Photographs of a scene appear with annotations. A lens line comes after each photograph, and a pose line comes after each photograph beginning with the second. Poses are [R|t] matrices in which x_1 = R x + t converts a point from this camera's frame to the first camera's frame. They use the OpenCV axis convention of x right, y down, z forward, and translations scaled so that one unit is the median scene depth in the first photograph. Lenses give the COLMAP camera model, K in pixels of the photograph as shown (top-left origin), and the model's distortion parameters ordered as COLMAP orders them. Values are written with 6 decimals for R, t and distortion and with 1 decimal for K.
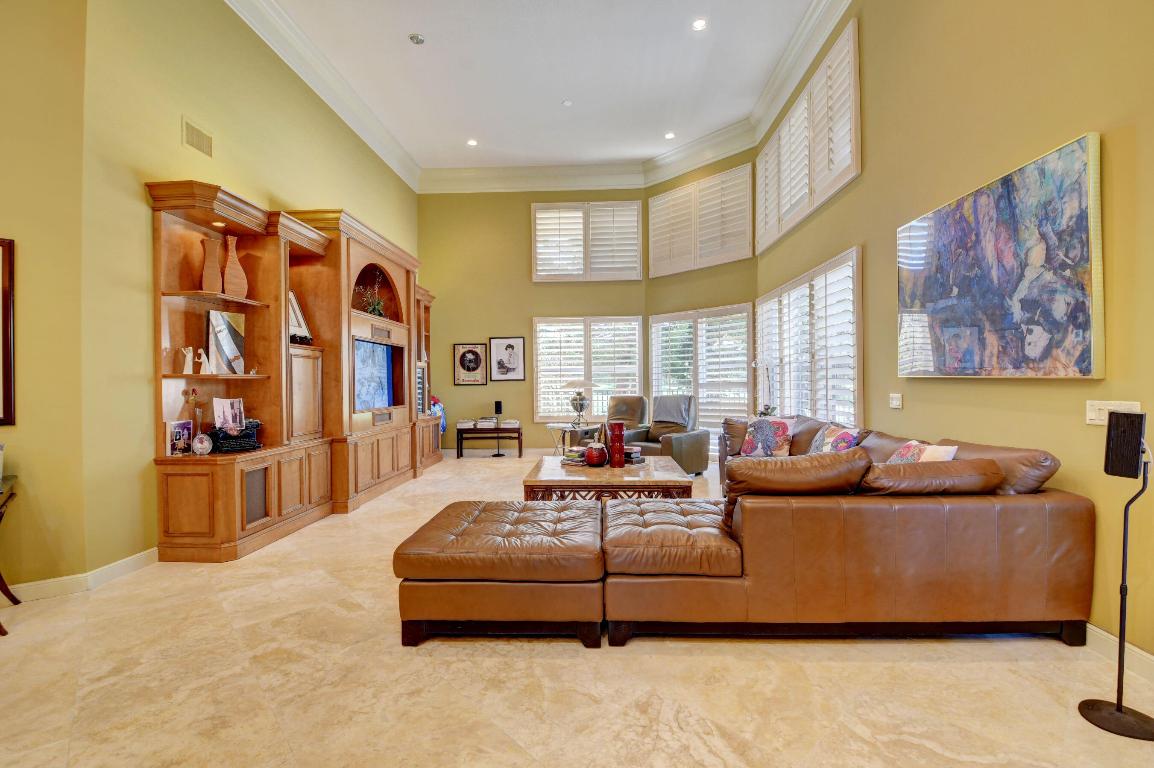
lens RADIAL K [[510.2, 0, 575.3], [0, 510.2, 392.6], [0, 0, 1]] dist [0.001304, -0.015534]
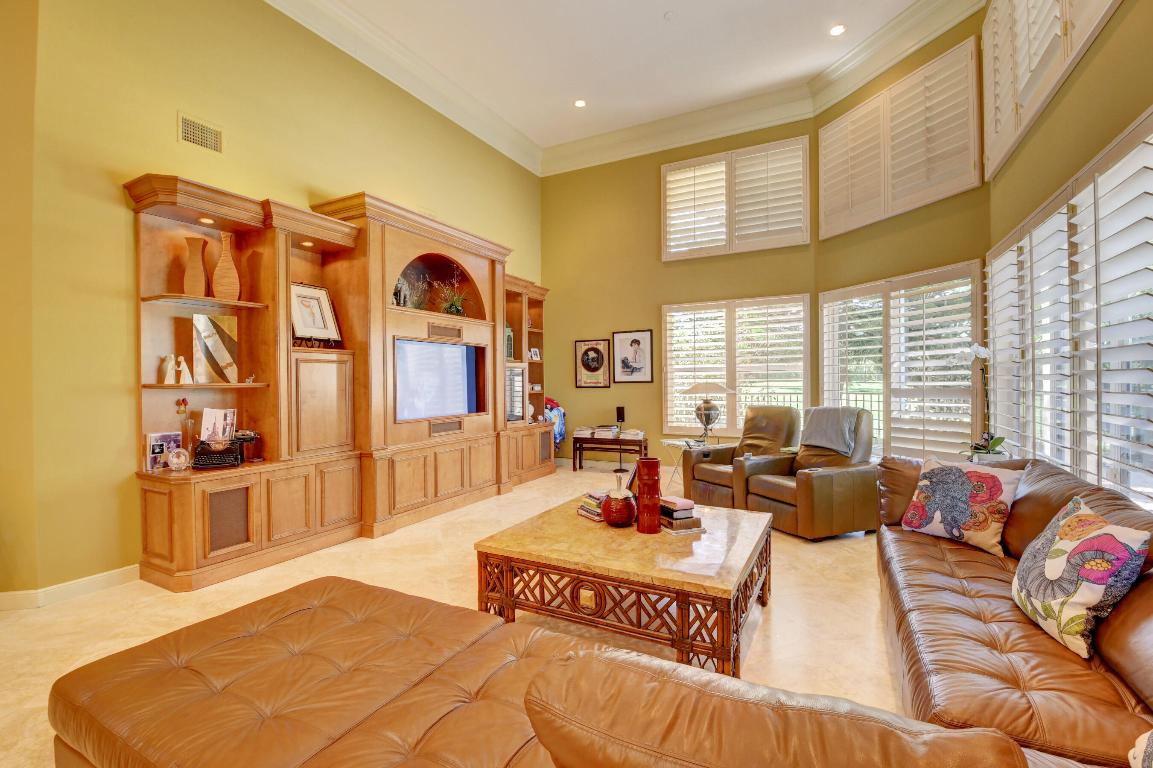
lens RADIAL K [[509.8, 0, 574.8], [0, 509.8, 387.9], [0, 0, 1]] dist [0.001304, -0.015534]
pose [[0.905941, 0.008825, -0.423312, 0.198624], [-0.008466, 0.999960, 0.002729, -0.023546], [0.423320, 0.001111, 0.905980, 0.295865]]
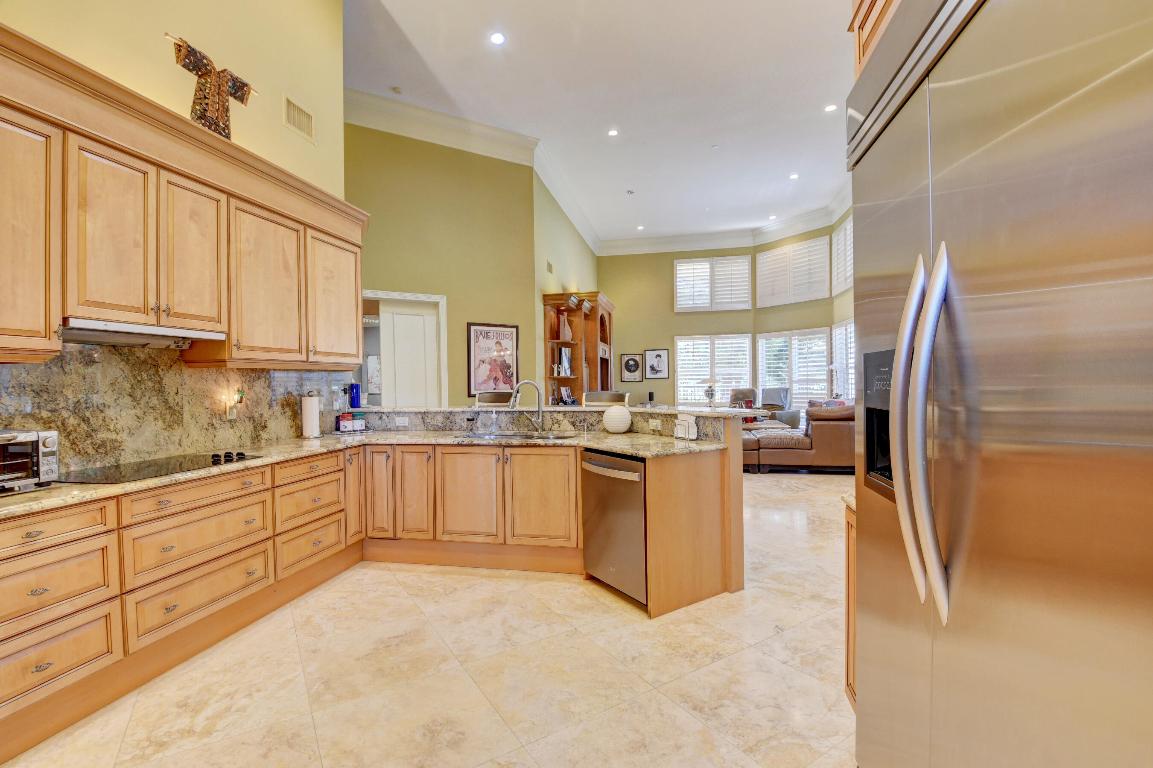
lens RADIAL K [[509.8, 0, 570.0], [0, 509.8, 388.7], [0, 0, 1]] dist [0.001304, -0.015534]
pose [[0.985715, 0.002299, -0.168407, -0.193989], [-0.002921, 0.999990, -0.003445, 0.017728], [0.168397, 0.003887, 0.985712, -0.757434]]
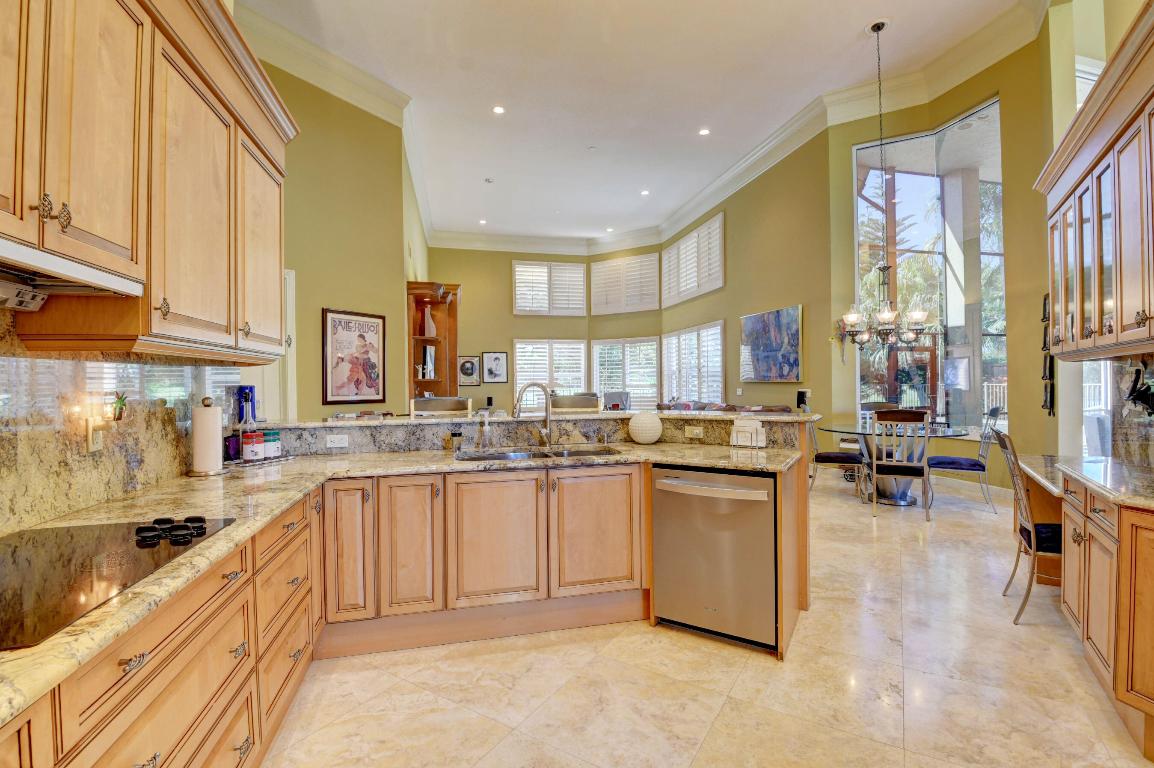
lens RADIAL K [[510.2, 0, 574.6], [0, 510.2, 387.1], [0, 0, 1]] dist [0.001304, -0.015534]
pose [[0.962859, 0.002008, 0.269996, -0.445937], [0.002446, 0.999866, -0.016159, 0.018664], [-0.269992, 0.016219, 0.962726, -0.635243]]
